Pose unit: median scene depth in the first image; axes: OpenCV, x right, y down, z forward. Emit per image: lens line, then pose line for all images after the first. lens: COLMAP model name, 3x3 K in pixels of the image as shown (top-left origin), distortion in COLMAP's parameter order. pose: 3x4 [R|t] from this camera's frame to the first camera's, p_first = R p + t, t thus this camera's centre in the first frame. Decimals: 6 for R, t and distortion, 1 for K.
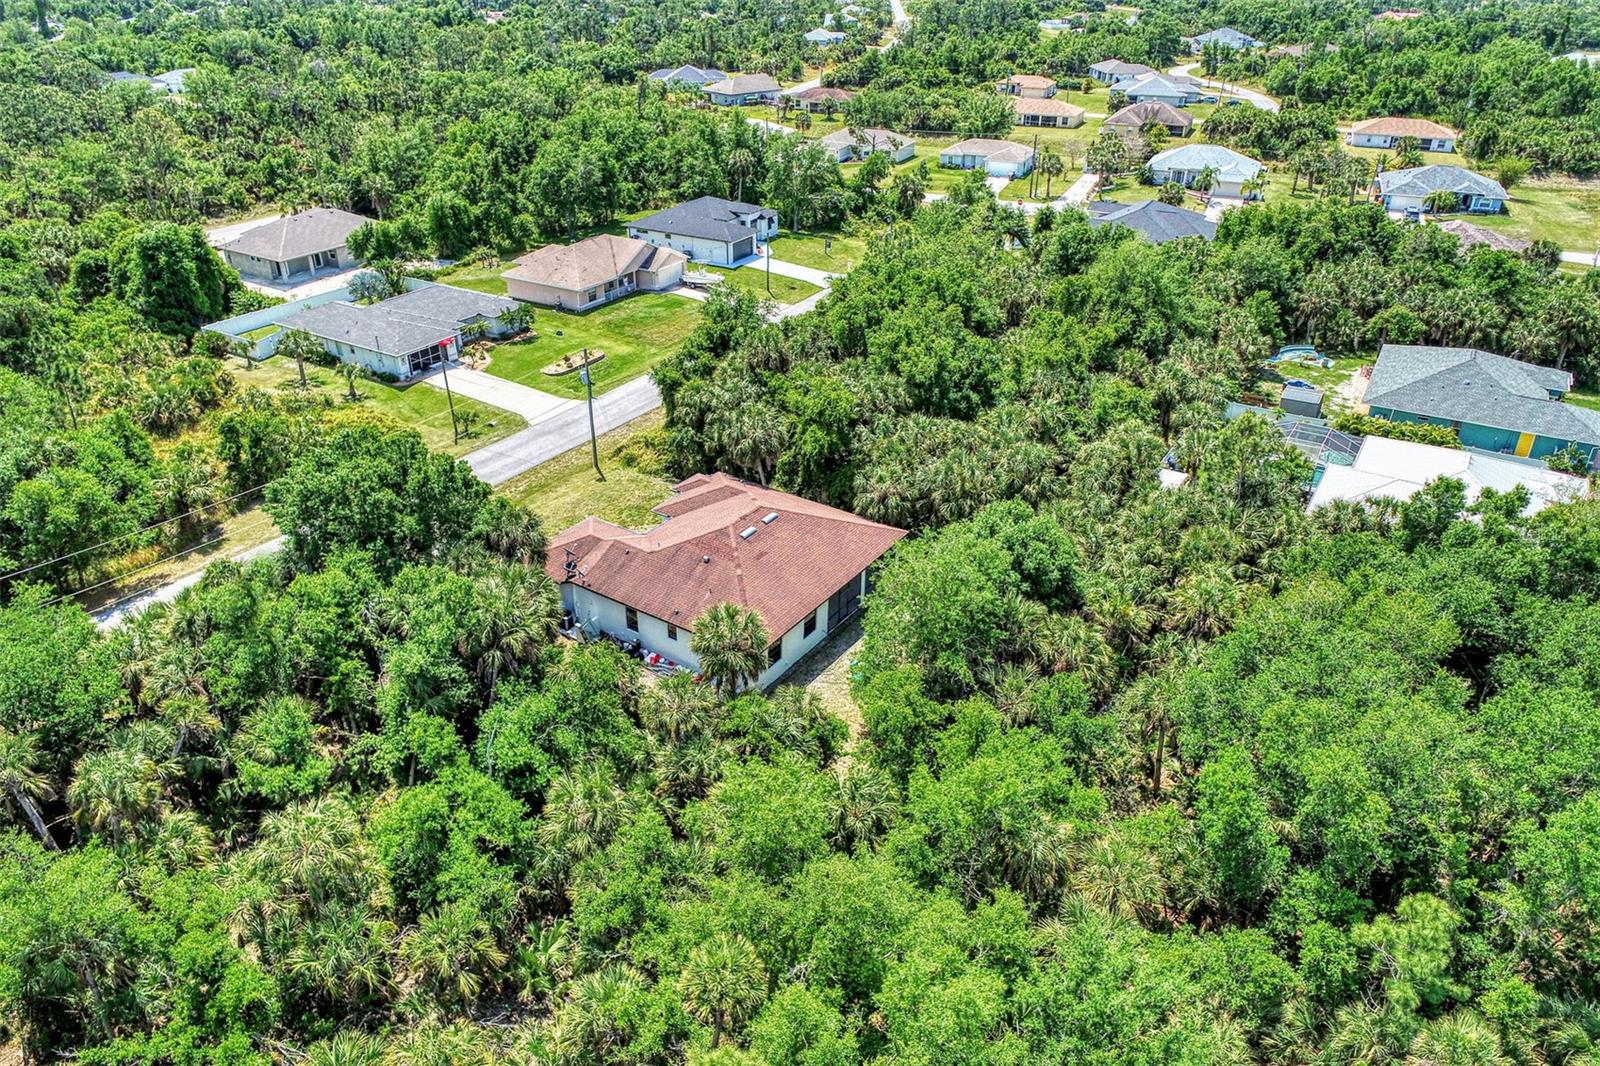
lens RADIAL K [[1113.7, 0, 800.0], [0, 1113.7, 533.0], [0, 0, 1]] dist [-0.007474, 0.000016]
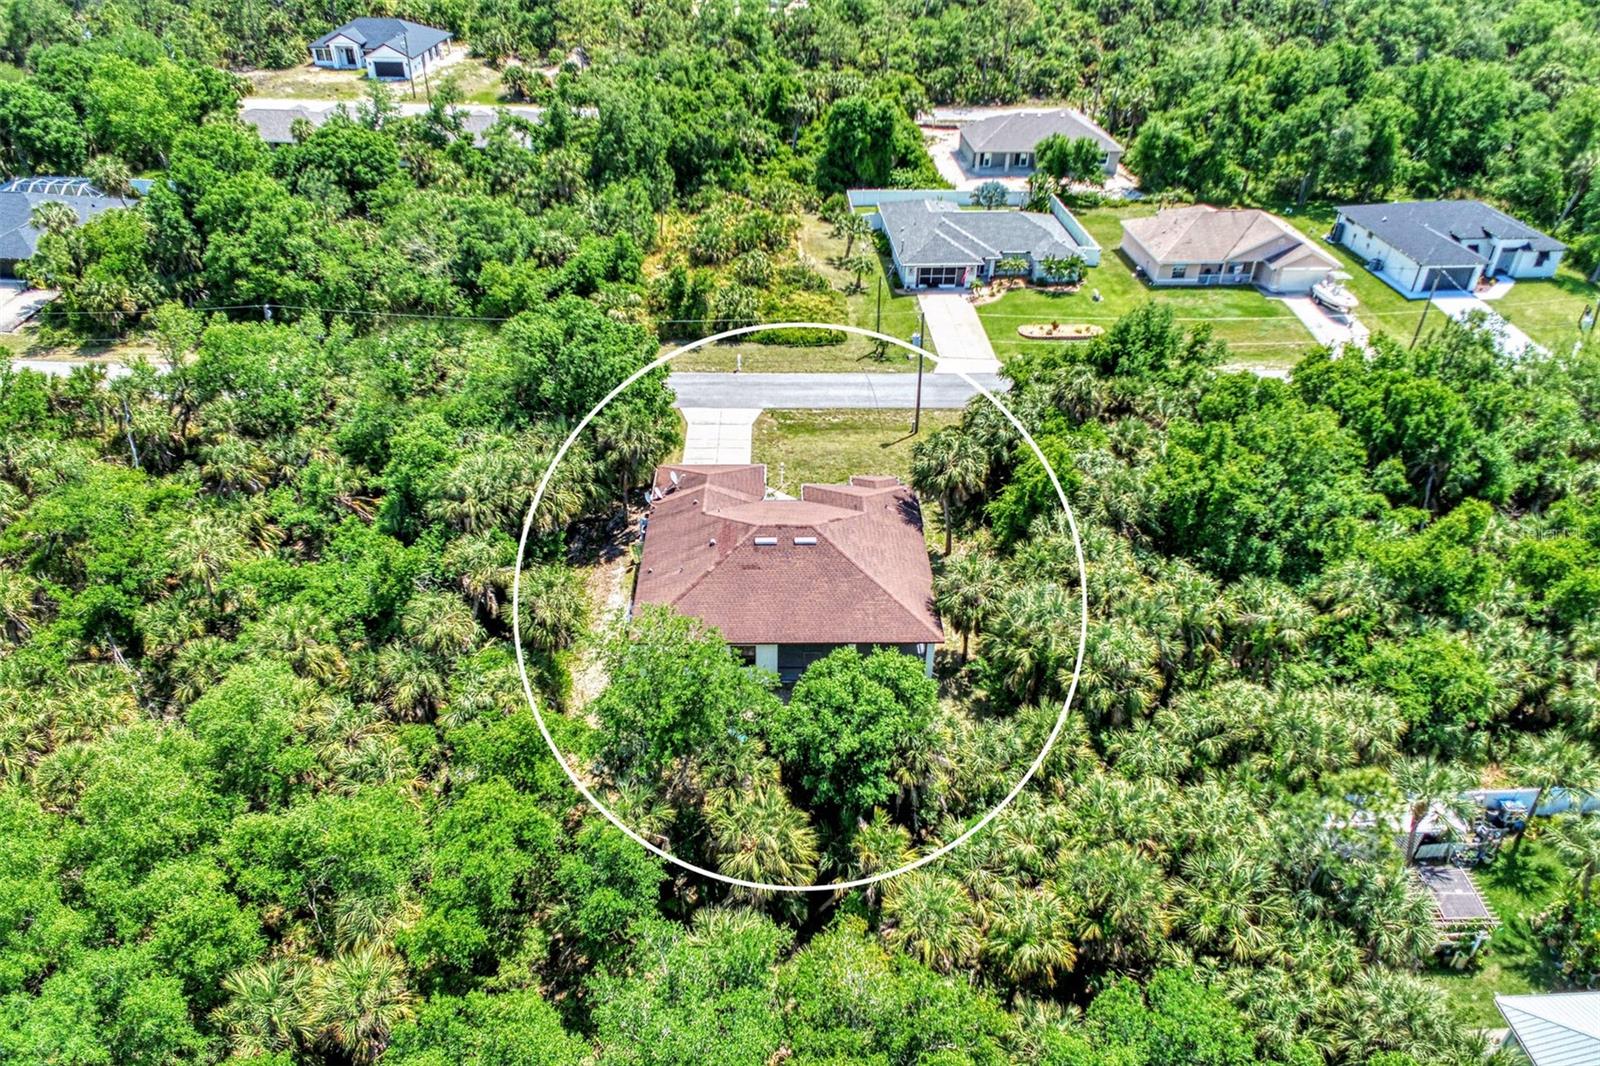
lens RADIAL K [[1113.7, 0, 800.0], [0, 1113.7, 533.0], [0, 0, 1]] dist [-0.007474, 0.000016]
pose [[0.580989, 0.460392, -0.671187, 0.350839], [-0.396923, 0.880203, 0.260182, -0.154065], [0.710566, 0.115247, 0.694128, 0.220244]]
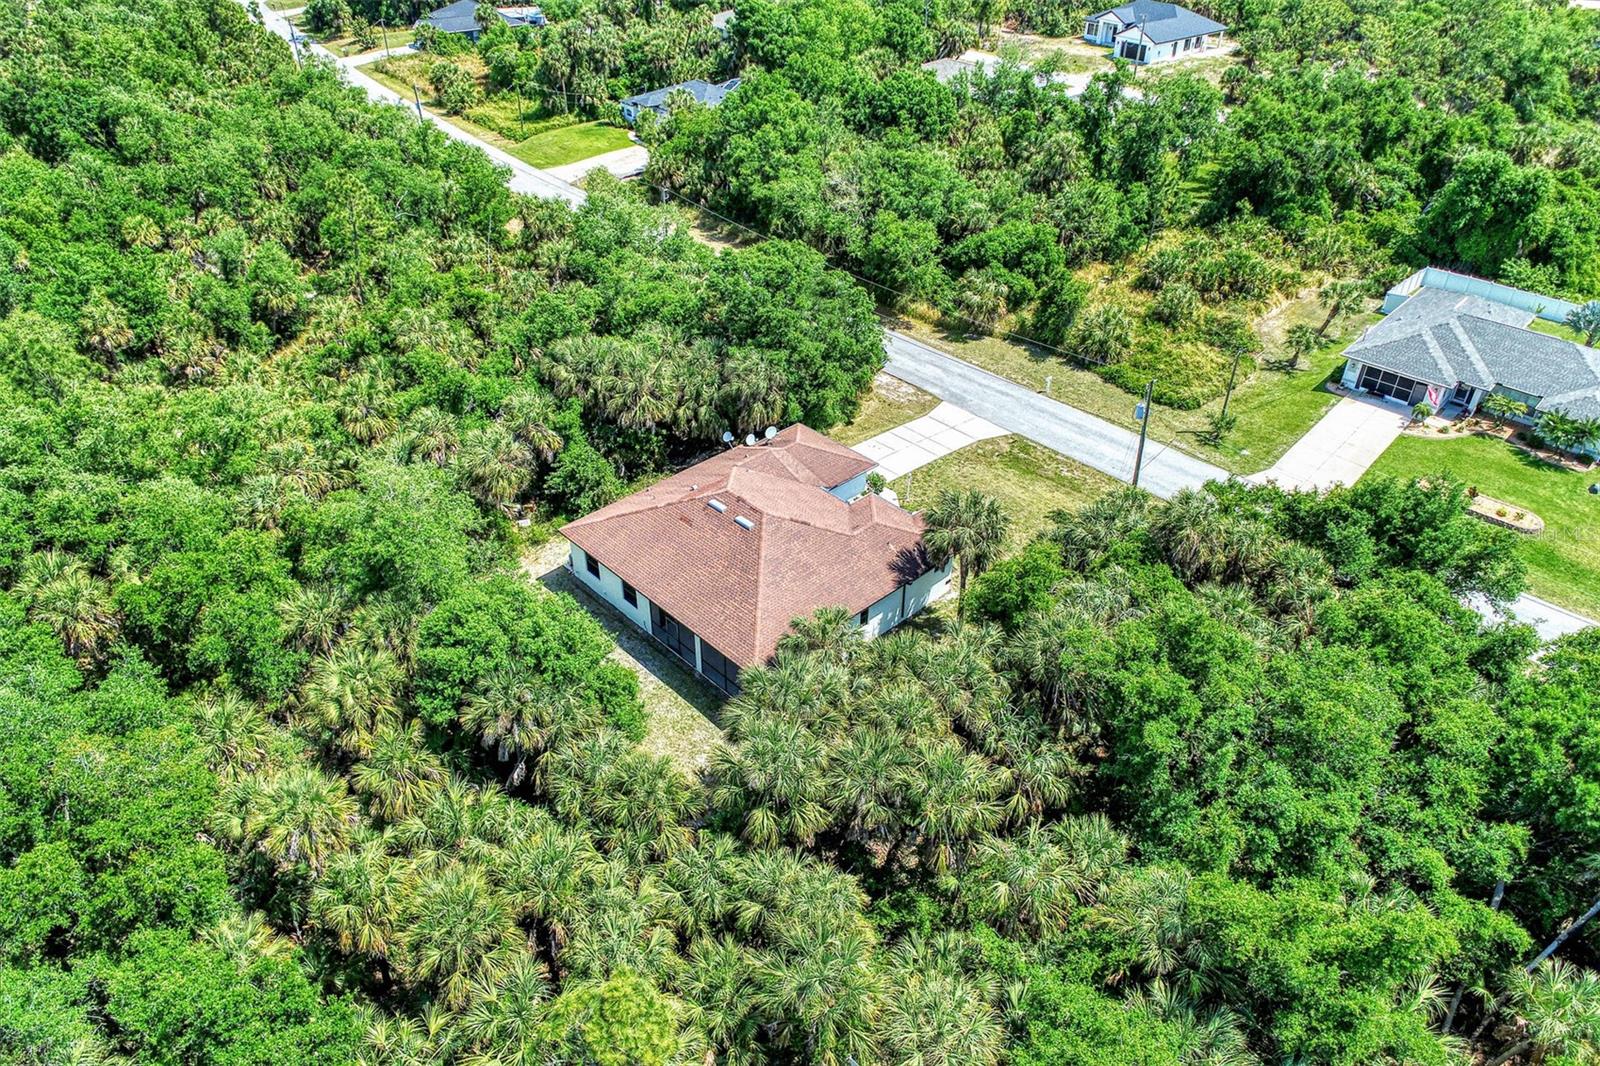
lens RADIAL K [[1113.7, 0, 800.0], [0, 1113.7, 533.0], [0, 0, 1]] dist [-0.007474, 0.000016]
pose [[-0.210710, 0.548796, -0.808965, 0.401796], [-0.472790, 0.667106, 0.575707, -0.316532], [0.855611, 0.503778, 0.118900, 0.568838]]
